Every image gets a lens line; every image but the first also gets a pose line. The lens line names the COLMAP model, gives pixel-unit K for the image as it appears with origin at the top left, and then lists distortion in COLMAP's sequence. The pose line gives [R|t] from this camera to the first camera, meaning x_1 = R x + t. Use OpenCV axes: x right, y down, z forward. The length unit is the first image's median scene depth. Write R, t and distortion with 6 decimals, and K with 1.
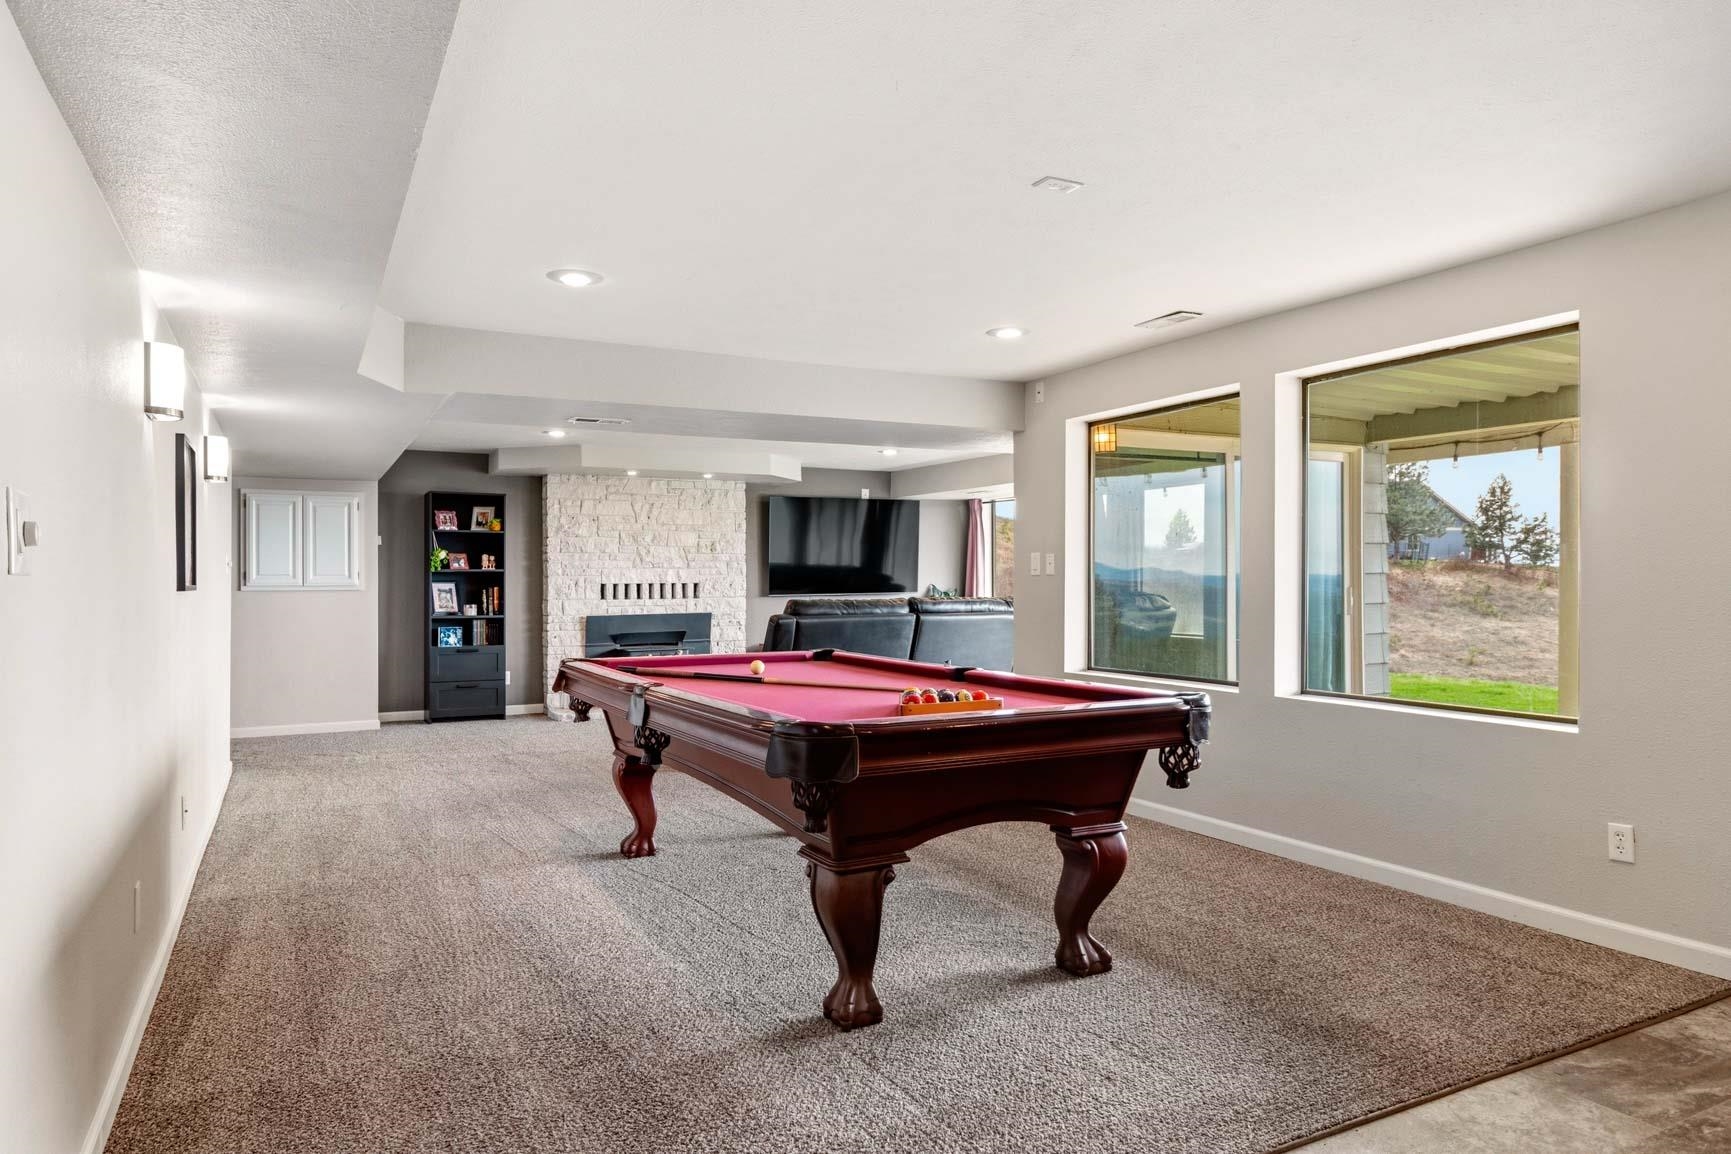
lens RADIAL K [[1076.5, 0, 867.1], [0, 1076.5, 571.7], [0, 0, 1]] dist [-0.000852, 0.001803]
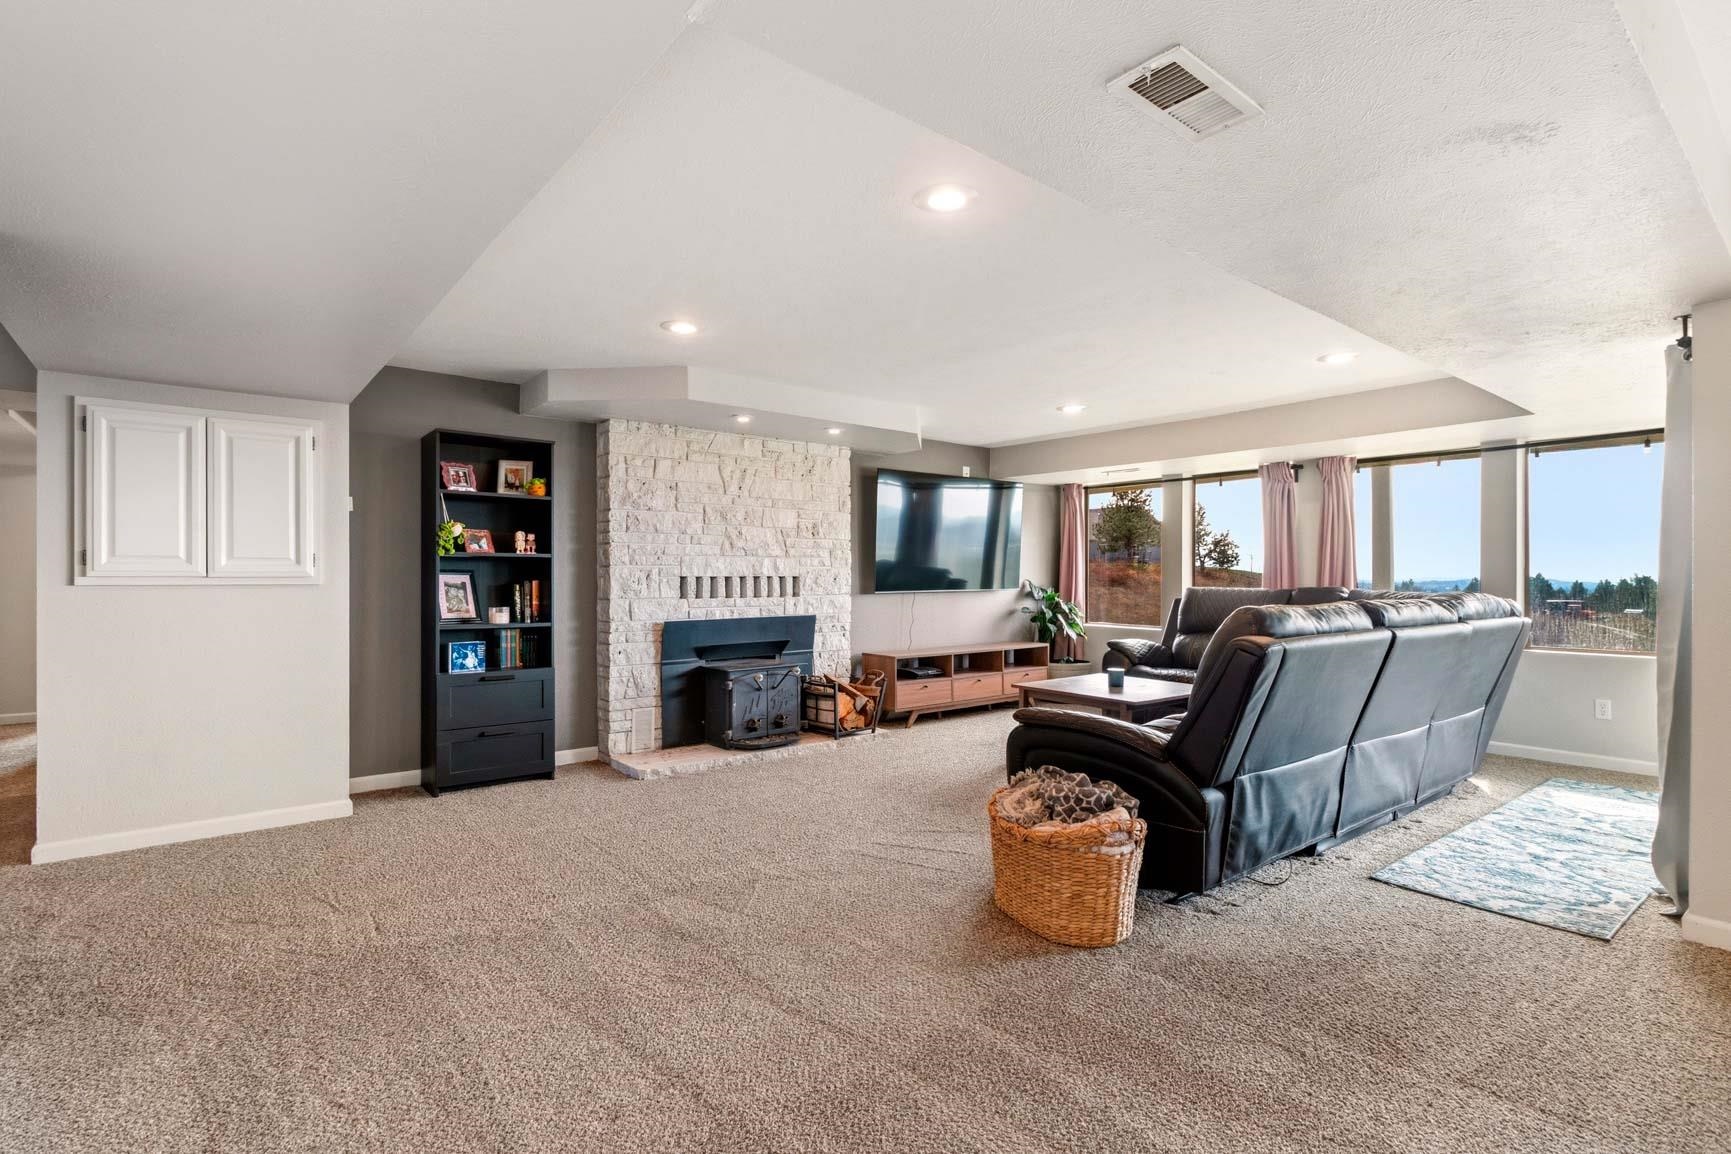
lens RADIAL K [[803.8, 0, 867.5], [0, 803.8, 583.6], [0, 0, 1]] dist [-0.001513, -0.001611]
pose [[0.977309, 0.003406, 0.211792, -0.253566], [-0.006771, 0.999862, 0.015167, 0.007356], [-0.211711, -0.016257, 0.977197, 0.475886]]
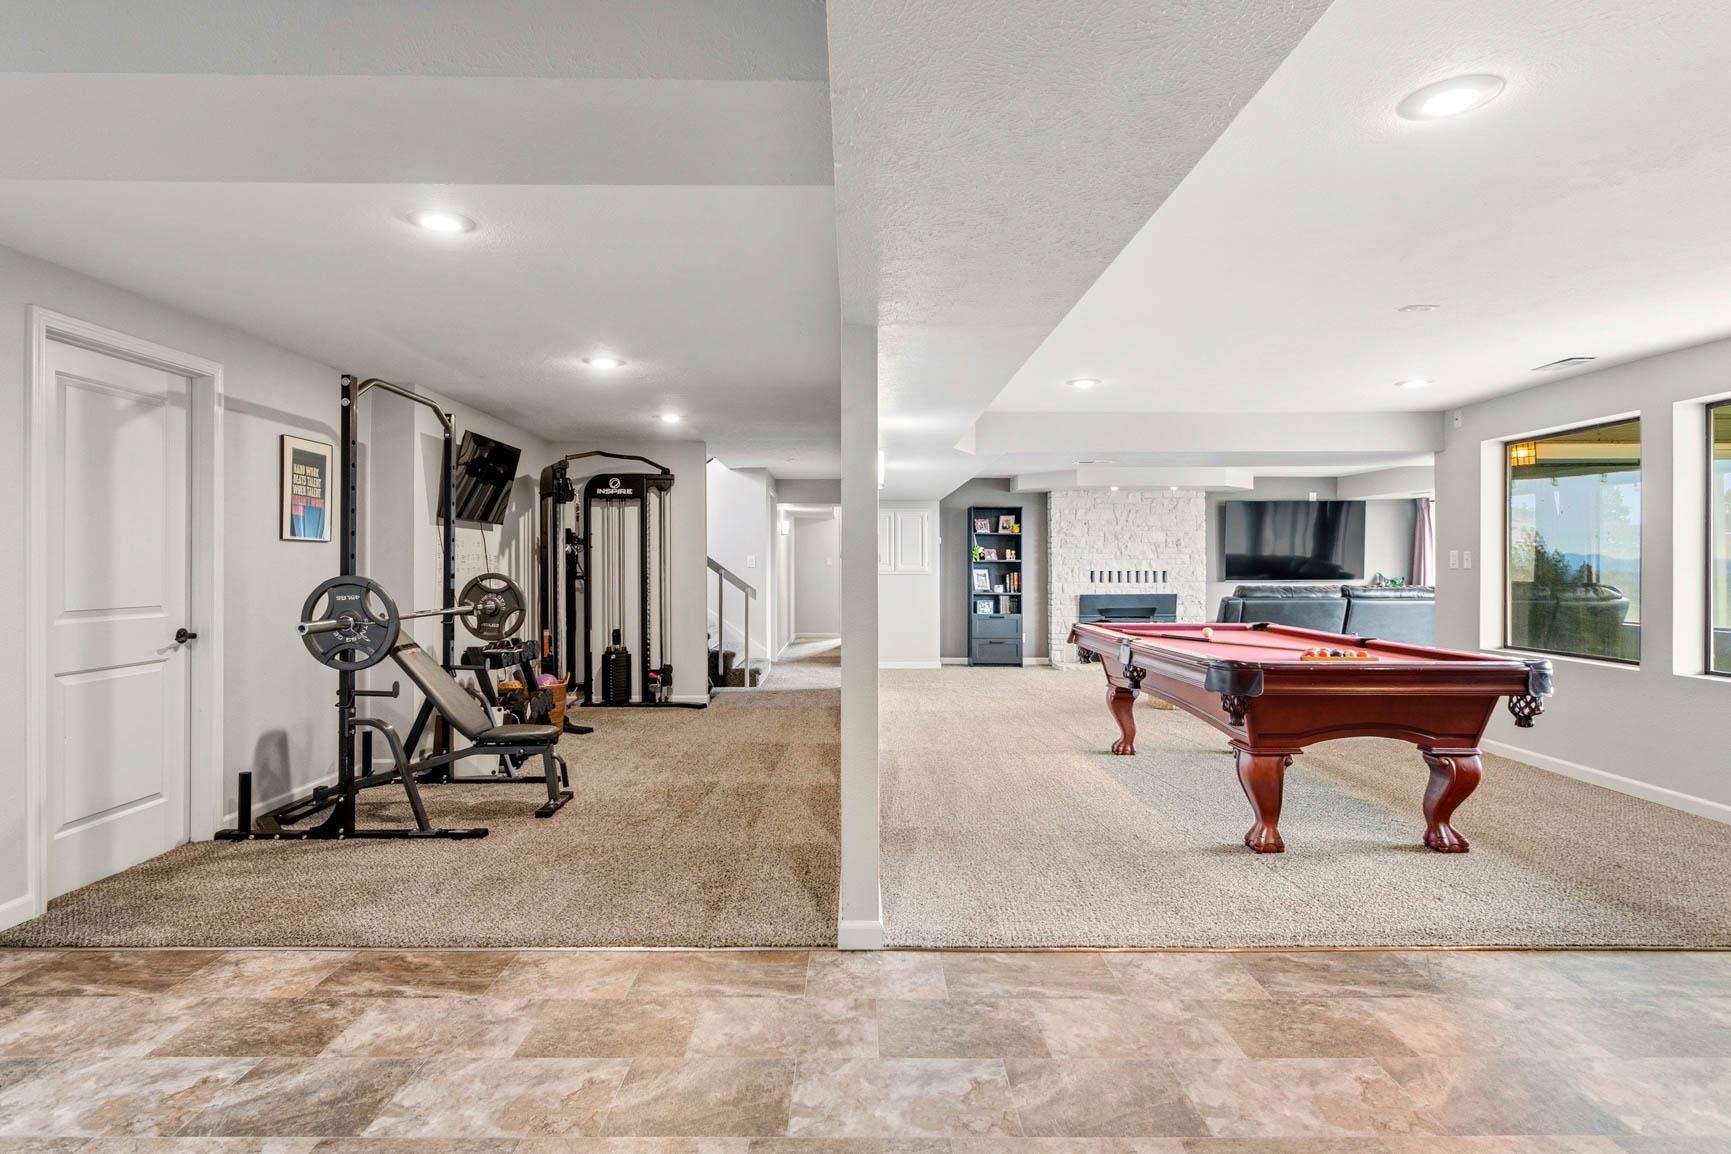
lens RADIAL K [[900.5, 0, 852.8], [0, 900.5, 548.1], [0, 0, 1]] dist [-0.002011, -0.000939]
pose [[0.881368, -0.003376, -0.472419, 0.023731], [-0.001561, 0.999948, -0.010058, -0.005698], [0.472428, 0.009603, 0.881317, -0.140268]]
